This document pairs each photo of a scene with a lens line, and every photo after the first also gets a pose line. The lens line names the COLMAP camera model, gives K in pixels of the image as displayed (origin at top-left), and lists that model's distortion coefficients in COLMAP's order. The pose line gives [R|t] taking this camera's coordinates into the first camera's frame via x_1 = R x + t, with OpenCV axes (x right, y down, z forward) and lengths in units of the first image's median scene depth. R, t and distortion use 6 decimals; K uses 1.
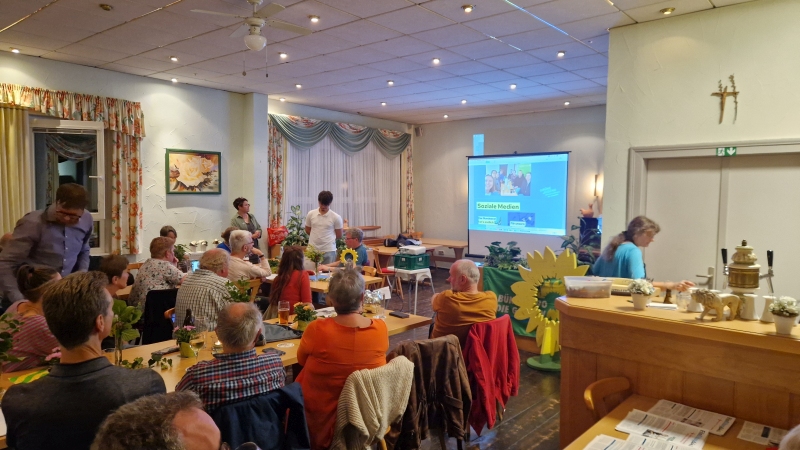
lens RADIAL K [[533.8, 0, 403.1], [0, 533.8, 222.6], [0, 0, 1]] dist [0.056288, -0.017953]
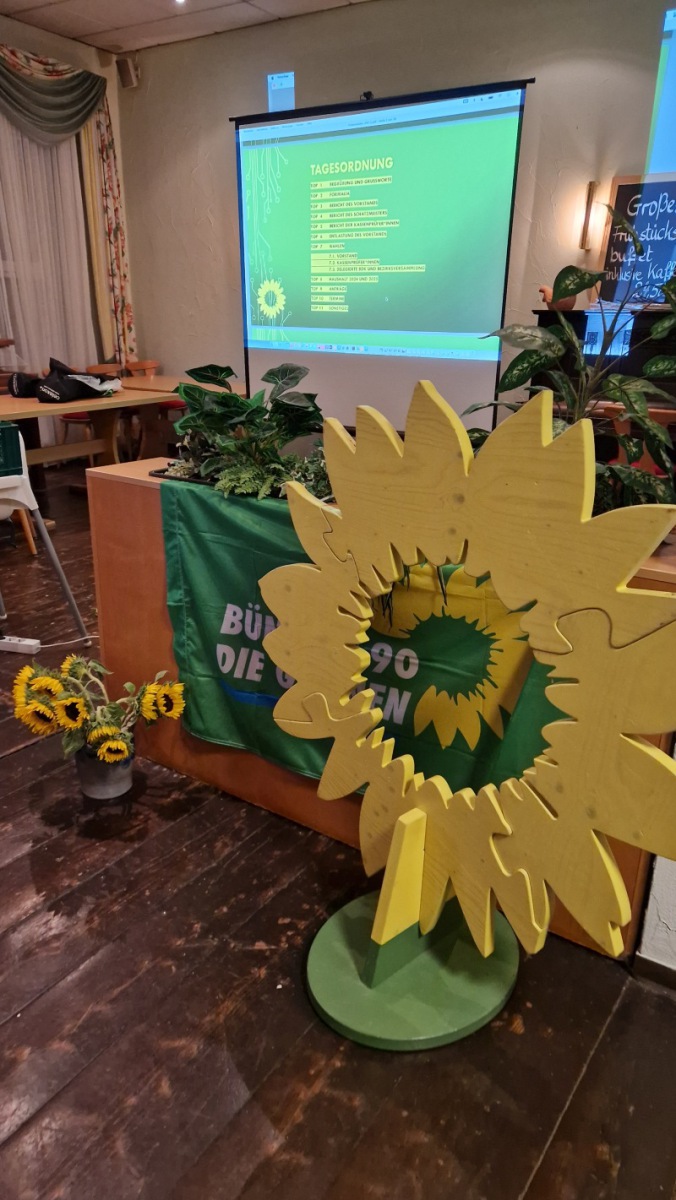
lens RADIAL K [[800.6, 0, 333.1], [0, 800.6, 607.7], [0, 0, 1]] dist [0.056288, -0.017953]
pose [[0.993668, -0.034558, 0.106909, 0.138811], [0.001669, 0.955958, 0.293500, 0.024971], [-0.112344, -0.291463, 0.949962, 0.488420]]
